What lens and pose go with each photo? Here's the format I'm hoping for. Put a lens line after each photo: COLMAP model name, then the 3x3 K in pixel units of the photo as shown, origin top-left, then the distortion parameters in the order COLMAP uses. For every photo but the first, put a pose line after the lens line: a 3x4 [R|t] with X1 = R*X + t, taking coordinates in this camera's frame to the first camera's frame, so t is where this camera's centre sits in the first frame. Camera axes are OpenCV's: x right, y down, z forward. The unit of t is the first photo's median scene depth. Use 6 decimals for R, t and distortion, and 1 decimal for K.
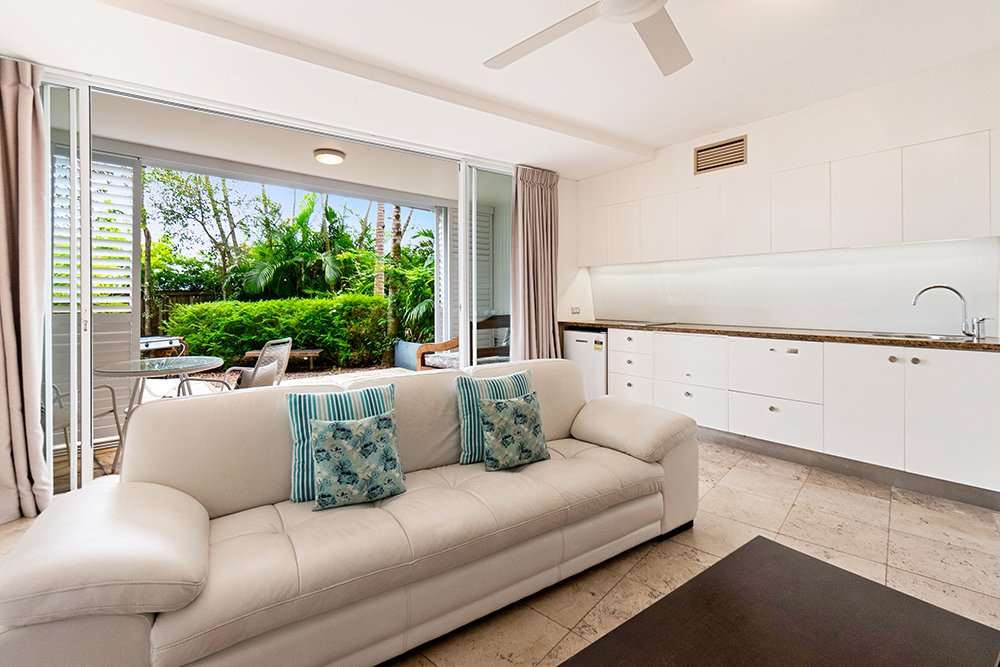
lens RADIAL K [[434.3, 0, 500.4], [0, 434.3, 294.8], [0, 0, 1]] dist [-0.000729, 0.000010]
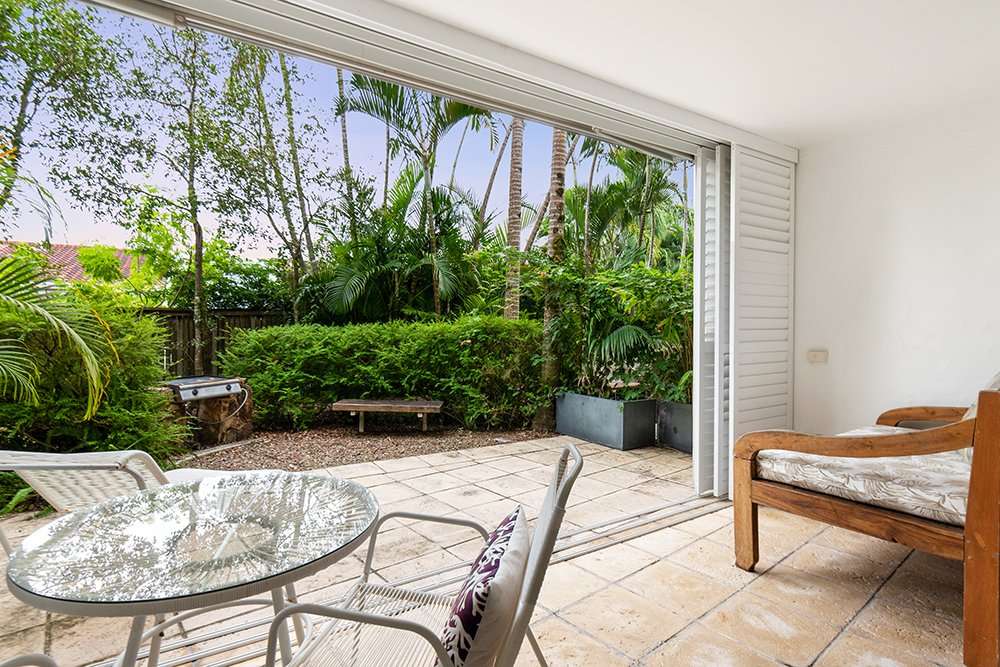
lens RADIAL K [[499.3, 0, 499.6], [0, 499.3, 326.2], [0, 0, 1]] dist [-0.000923, -0.000148]
pose [[0.989271, 0.010576, -0.145709, -0.214156], [-0.008388, 0.999843, 0.015623, 0.002417], [0.145852, -0.014234, 0.989204, 0.275129]]
